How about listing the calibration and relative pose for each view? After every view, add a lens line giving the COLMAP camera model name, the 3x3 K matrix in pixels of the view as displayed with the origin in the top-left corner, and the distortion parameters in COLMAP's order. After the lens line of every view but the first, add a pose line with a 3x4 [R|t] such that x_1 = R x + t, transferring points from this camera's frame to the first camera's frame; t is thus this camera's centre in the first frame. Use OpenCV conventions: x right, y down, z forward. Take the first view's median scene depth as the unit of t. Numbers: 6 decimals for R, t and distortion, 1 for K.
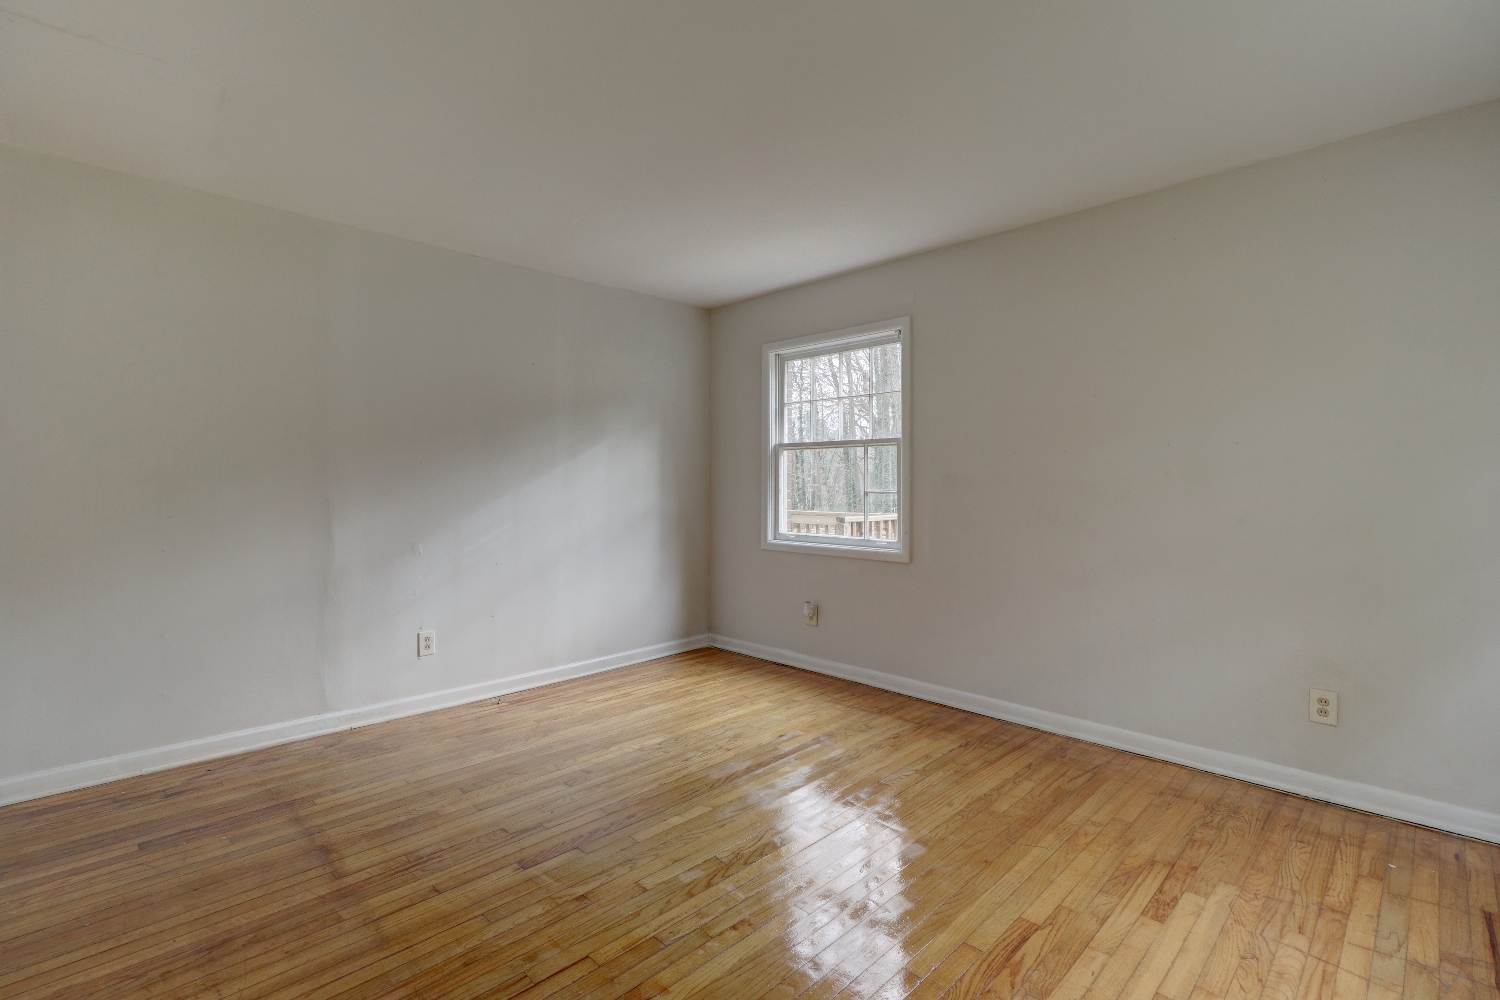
lens RADIAL K [[687.5, 0, 752.1], [0, 687.5, 488.5], [0, 0, 1]] dist [0.001485, -0.000341]
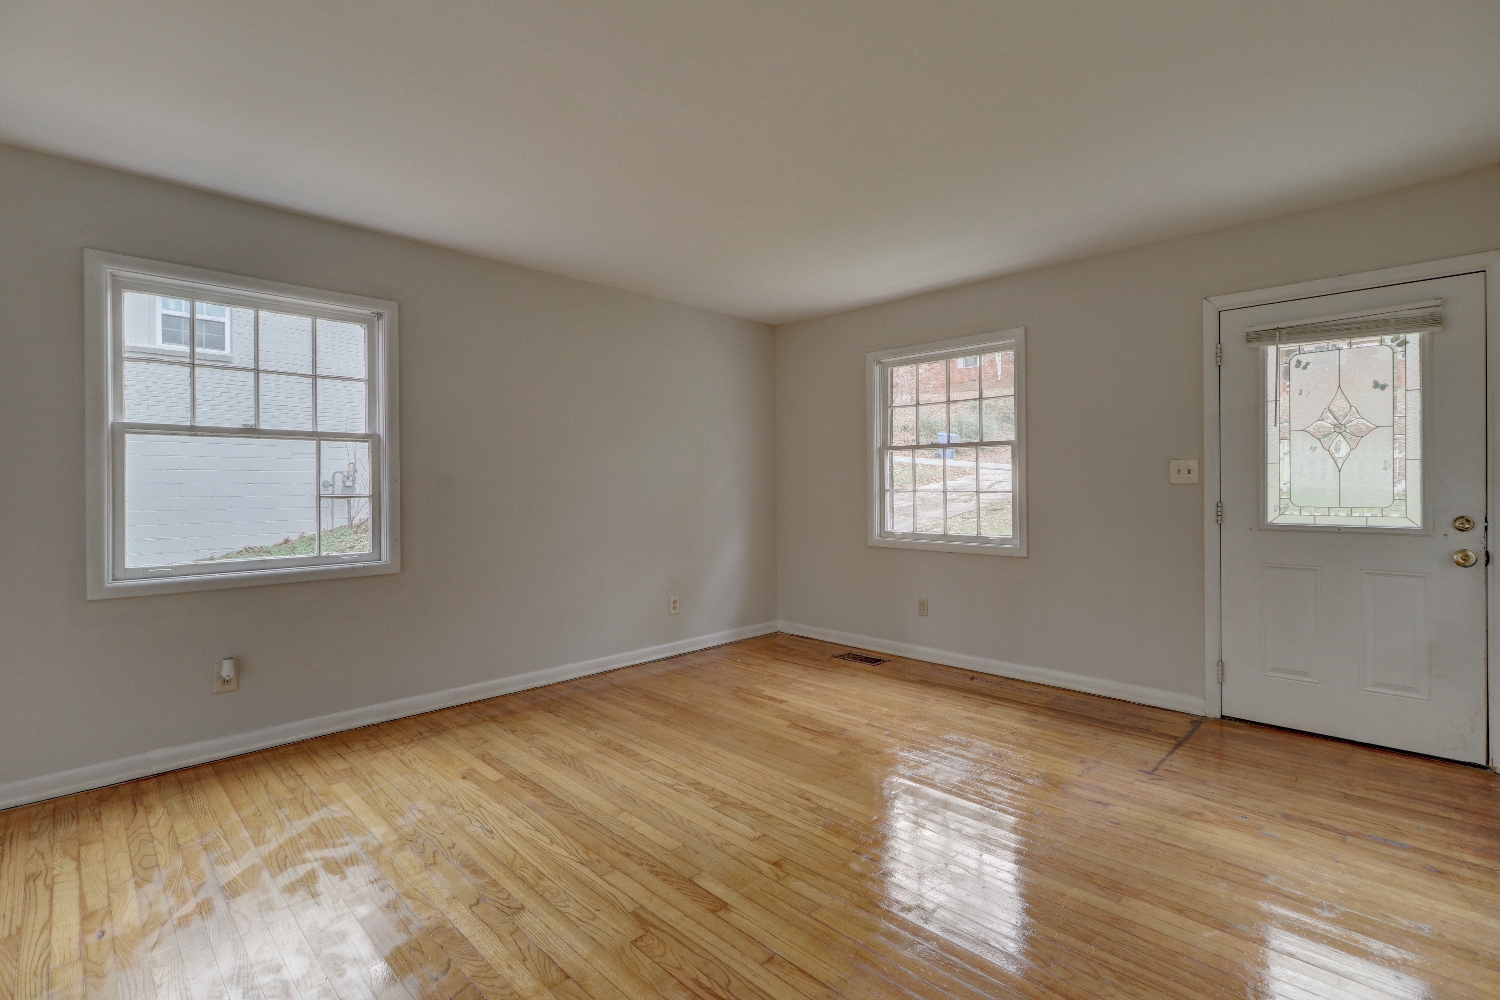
lens RADIAL K [[687.5, 0, 751.3], [0, 687.5, 494.2], [0, 0, 1]] dist [0.001485, -0.000341]
pose [[0.002258, -0.014094, 0.999898, -0.993560], [0.015507, 0.999781, 0.014057, -0.002273], [-0.999877, 0.015474, 0.002476, 0.772510]]
